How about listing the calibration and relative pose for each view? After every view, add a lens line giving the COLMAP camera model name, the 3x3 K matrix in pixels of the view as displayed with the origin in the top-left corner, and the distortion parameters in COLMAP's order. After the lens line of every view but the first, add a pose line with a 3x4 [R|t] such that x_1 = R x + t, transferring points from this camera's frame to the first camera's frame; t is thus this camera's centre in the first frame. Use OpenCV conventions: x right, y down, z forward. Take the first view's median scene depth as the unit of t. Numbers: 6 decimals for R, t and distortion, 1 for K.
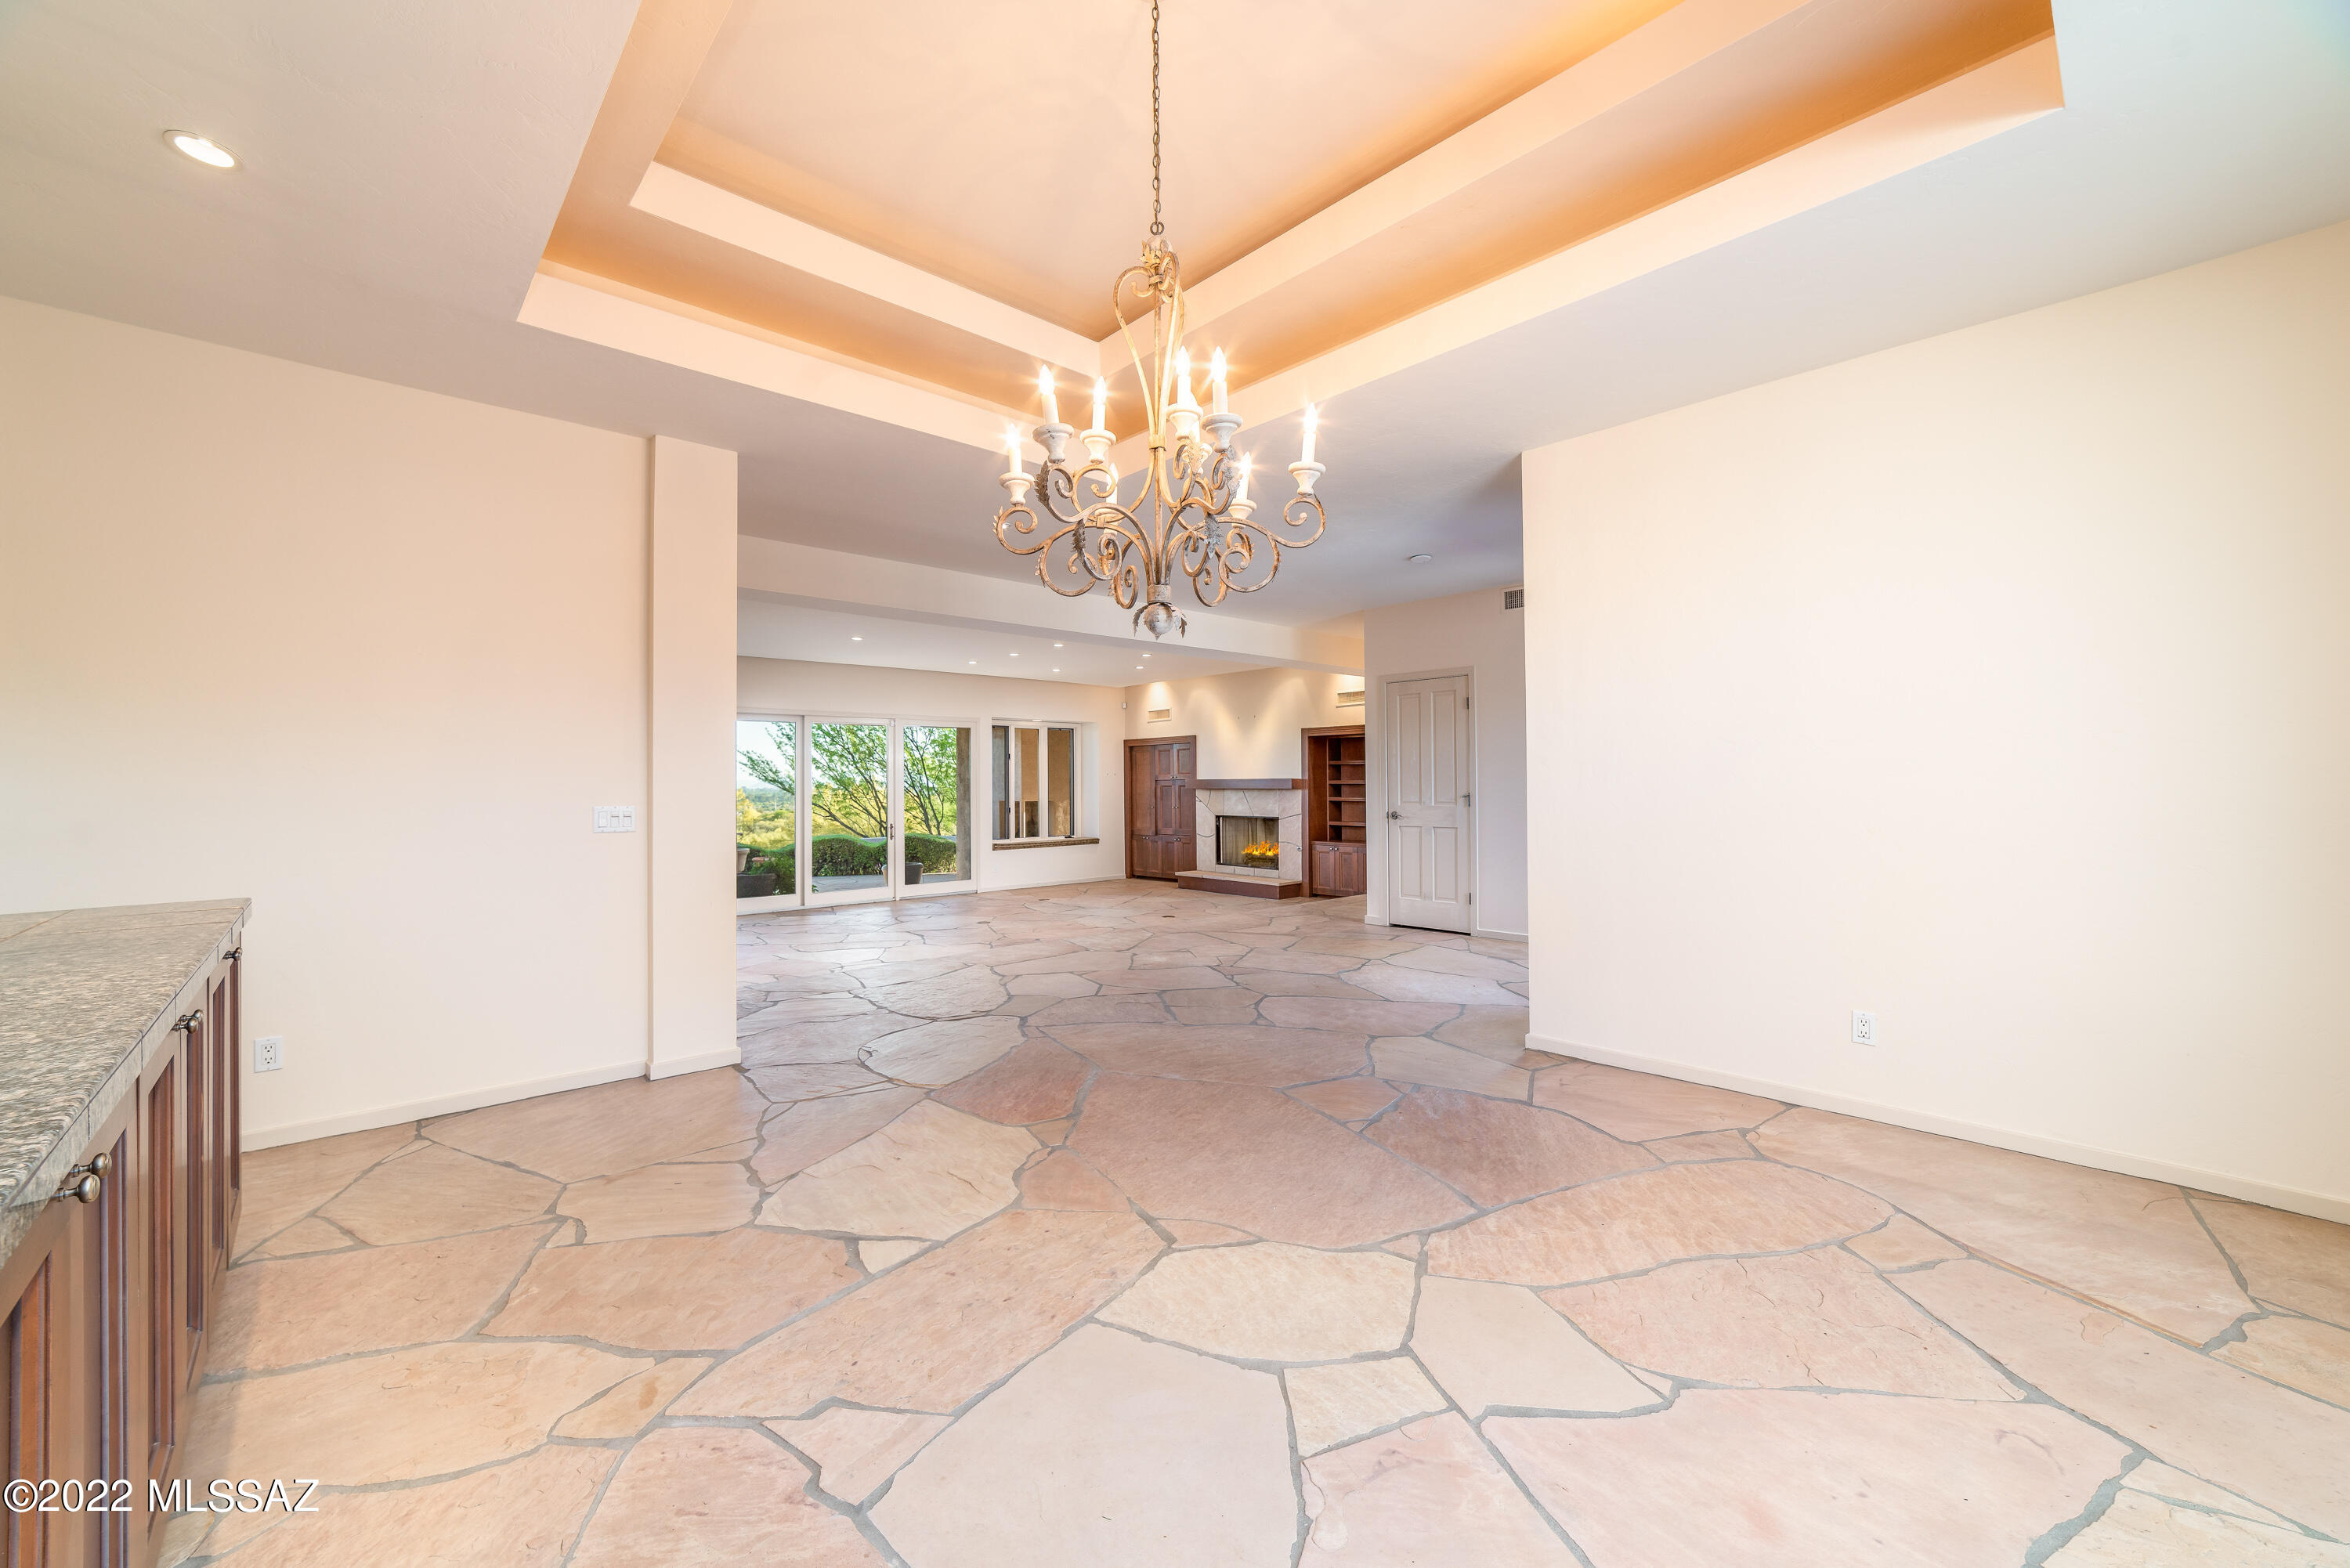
lens RADIAL K [[906.8, 0, 1193.4], [0, 906.8, 780.5], [0, 0, 1]] dist [0.003645, 0.000338]
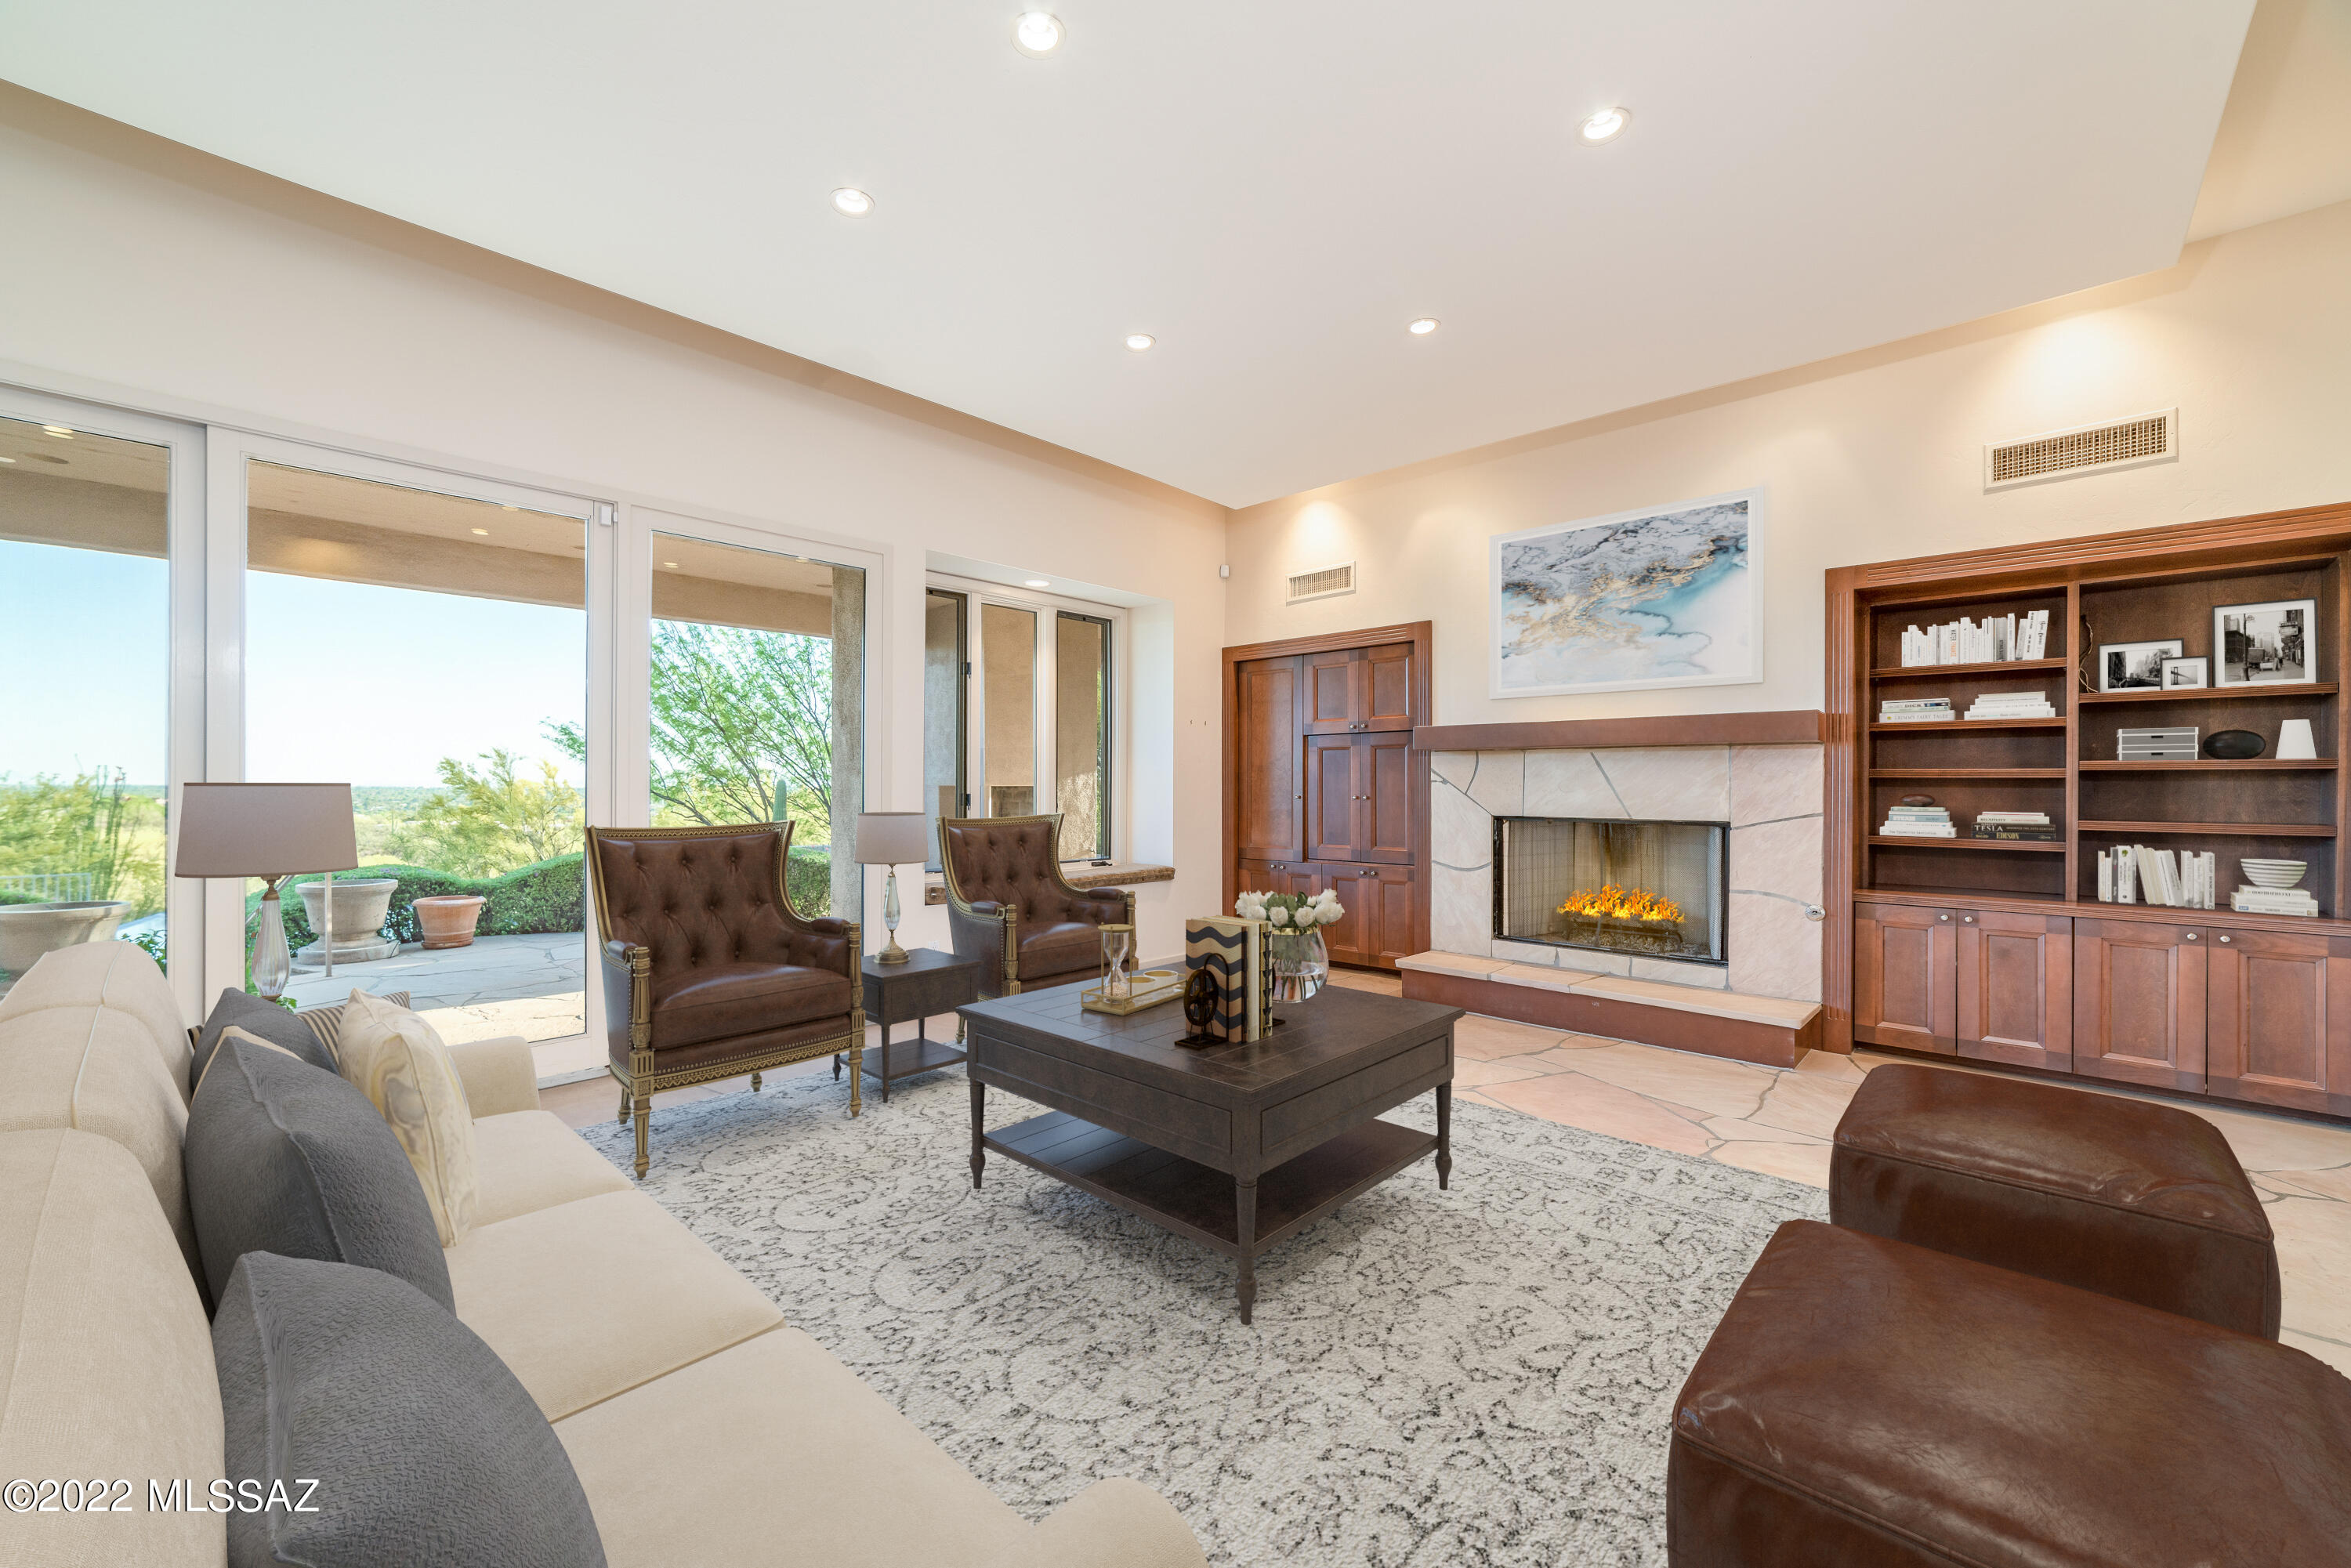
lens RADIAL K [[907.3, 0, 1149.6], [0, 907.3, 783.6], [0, 0, 1]] dist [0.003645, 0.000338]
pose [[0.999282, 0.005096, 0.037542, -0.138677], [-0.005184, 0.999984, 0.002238, 0.023480], [-0.037530, -0.002431, 0.999293, 0.598780]]
